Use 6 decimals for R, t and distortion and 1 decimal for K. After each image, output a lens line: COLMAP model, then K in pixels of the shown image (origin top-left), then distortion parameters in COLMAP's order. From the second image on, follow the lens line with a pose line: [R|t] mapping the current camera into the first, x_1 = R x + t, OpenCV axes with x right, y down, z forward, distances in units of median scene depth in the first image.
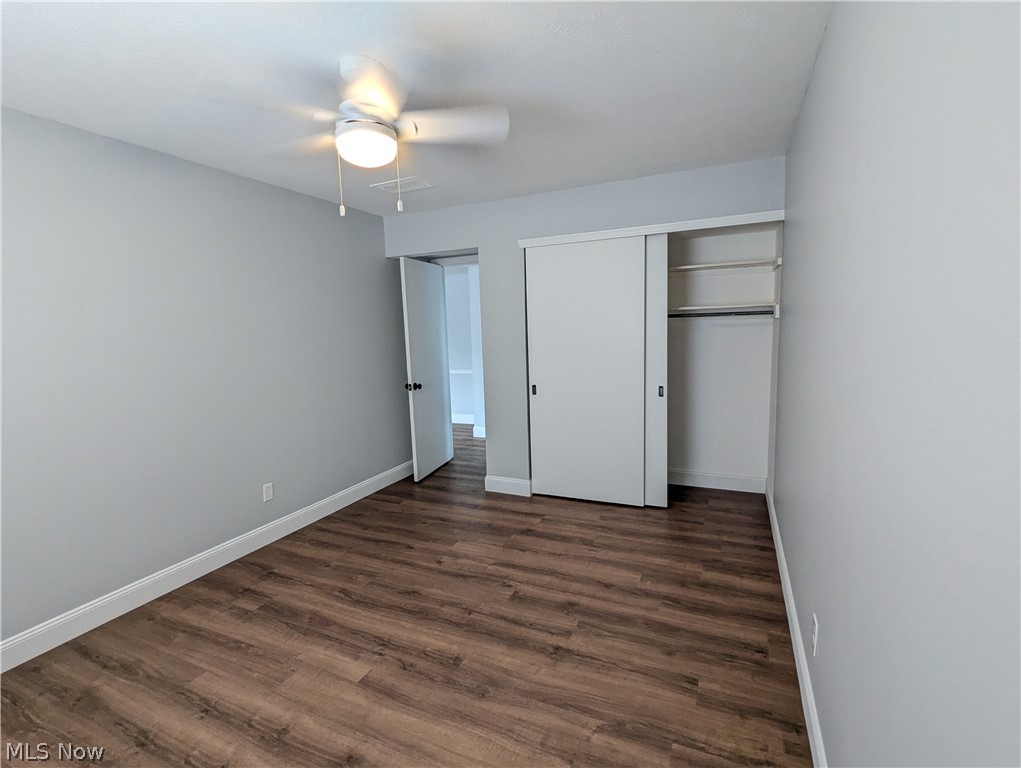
lens RADIAL K [[483.0, 0, 513.9], [0, 483.0, 385.9], [0, 0, 1]] dist [-0.000066, 0.000511]
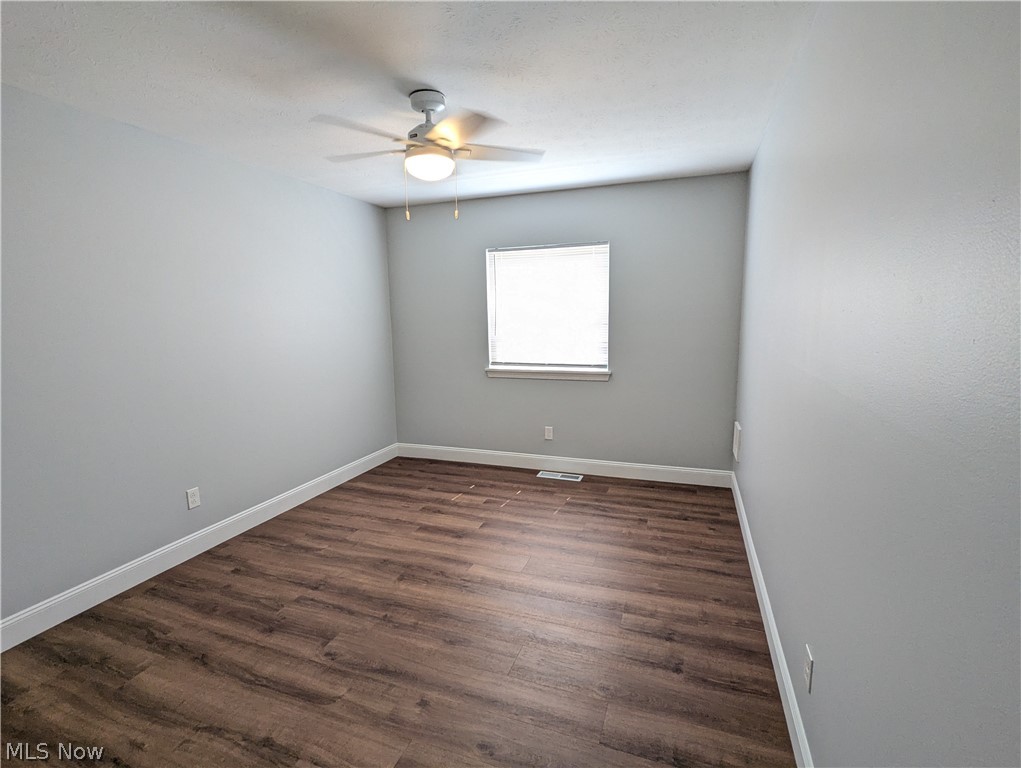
lens RADIAL K [[483.0, 0, 513.9], [0, 483.0, 385.9], [0, 0, 1]] dist [-0.000066, 0.000511]
pose [[-0.995473, 0.061824, -0.072193, -0.315712], [0.039650, 0.960415, 0.275736, -0.229340], [0.086382, 0.271626, -0.958518, 1.884620]]
